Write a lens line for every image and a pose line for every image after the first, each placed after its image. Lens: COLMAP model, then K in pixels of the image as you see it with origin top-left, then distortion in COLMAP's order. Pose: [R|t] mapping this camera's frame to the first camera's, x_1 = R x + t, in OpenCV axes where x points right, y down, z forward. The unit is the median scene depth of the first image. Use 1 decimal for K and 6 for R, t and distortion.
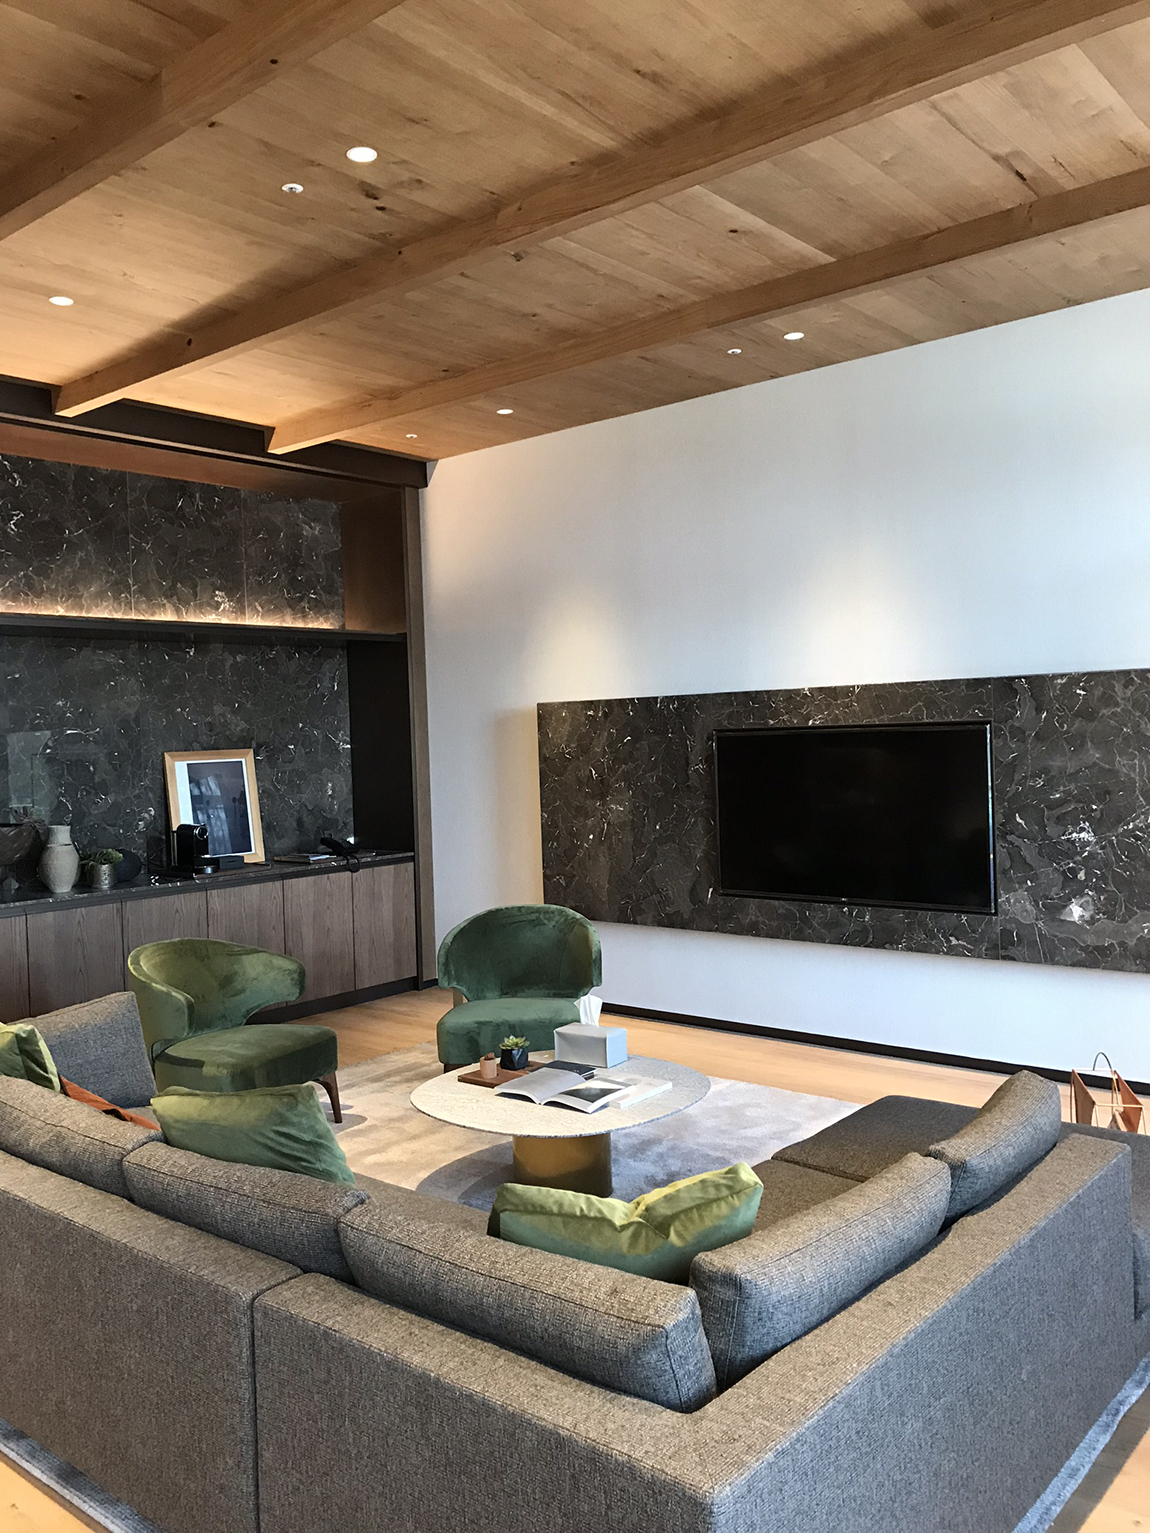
lens RADIAL K [[1262.7, 0, 575.0], [0, 1262.7, 766.5], [0, 0, 1]] dist [0.064814, -0.071588]
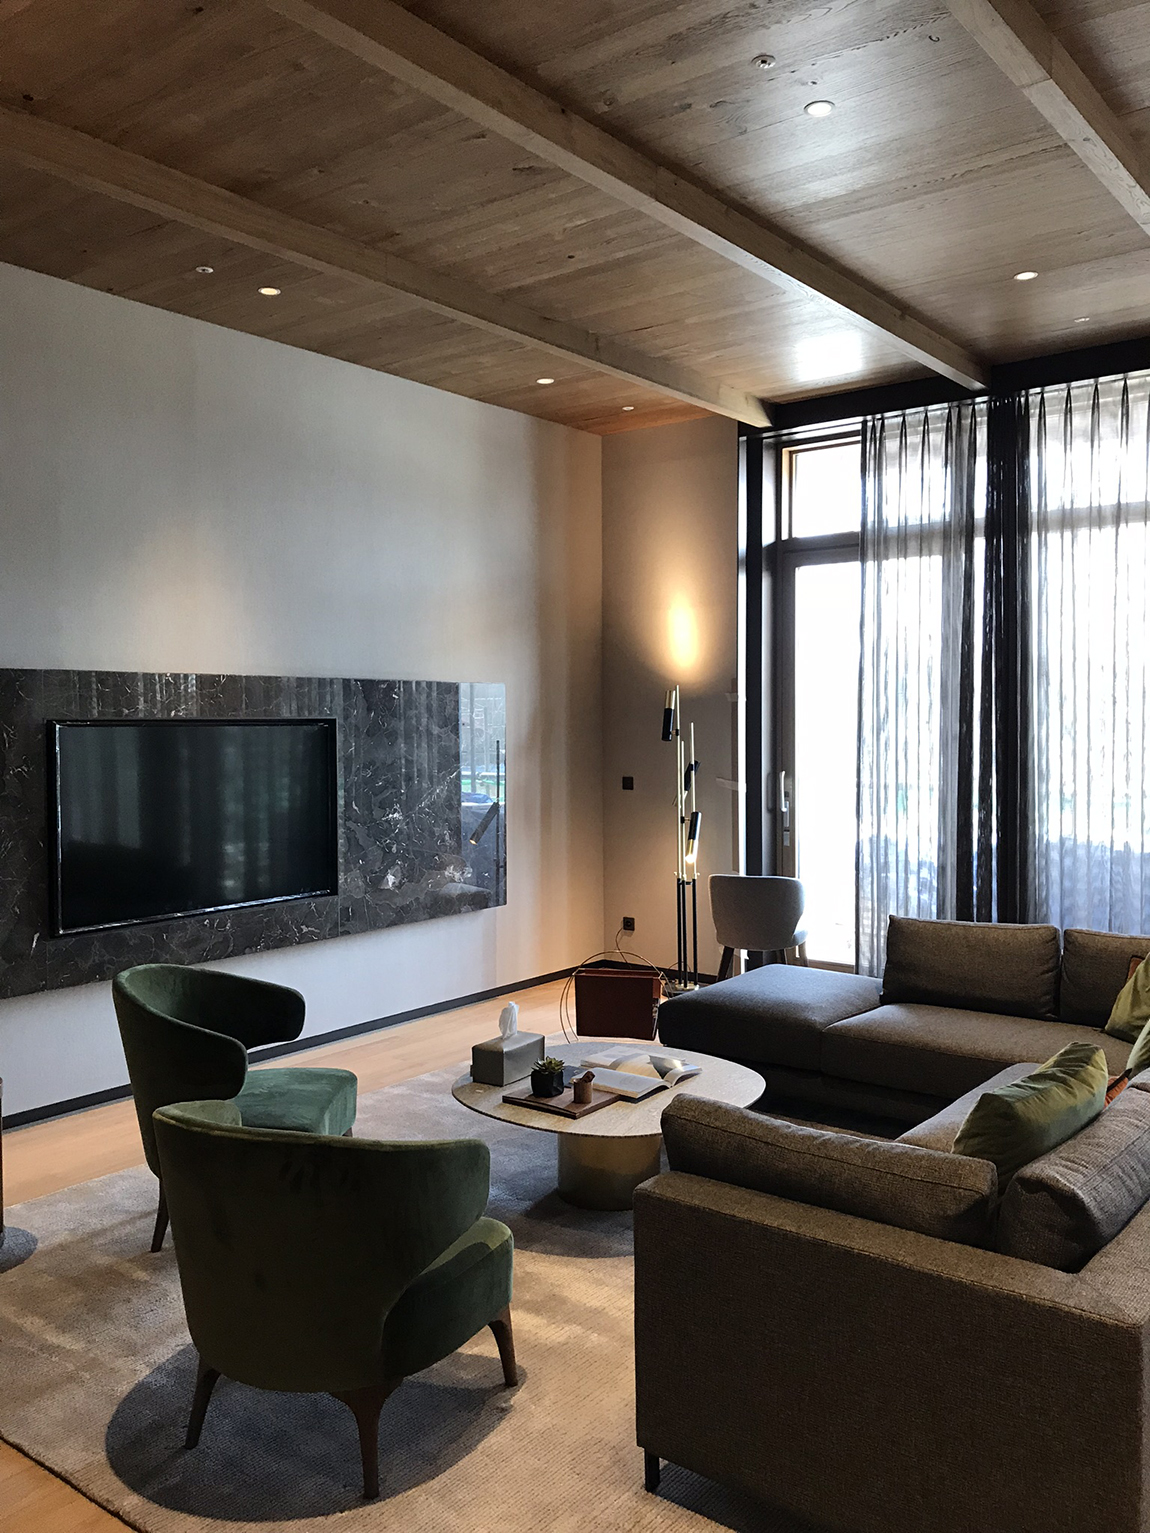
lens RADIAL K [[1262.7, 0, 575.0], [0, 1262.7, 766.5], [0, 0, 1]] dist [0.064814, -0.071588]
pose [[-0.047421, 0.000656, 0.998875, -0.791897], [0.040162, 0.999192, 0.001251, 0.013034], [-0.998067, 0.040176, -0.047409, 0.873746]]
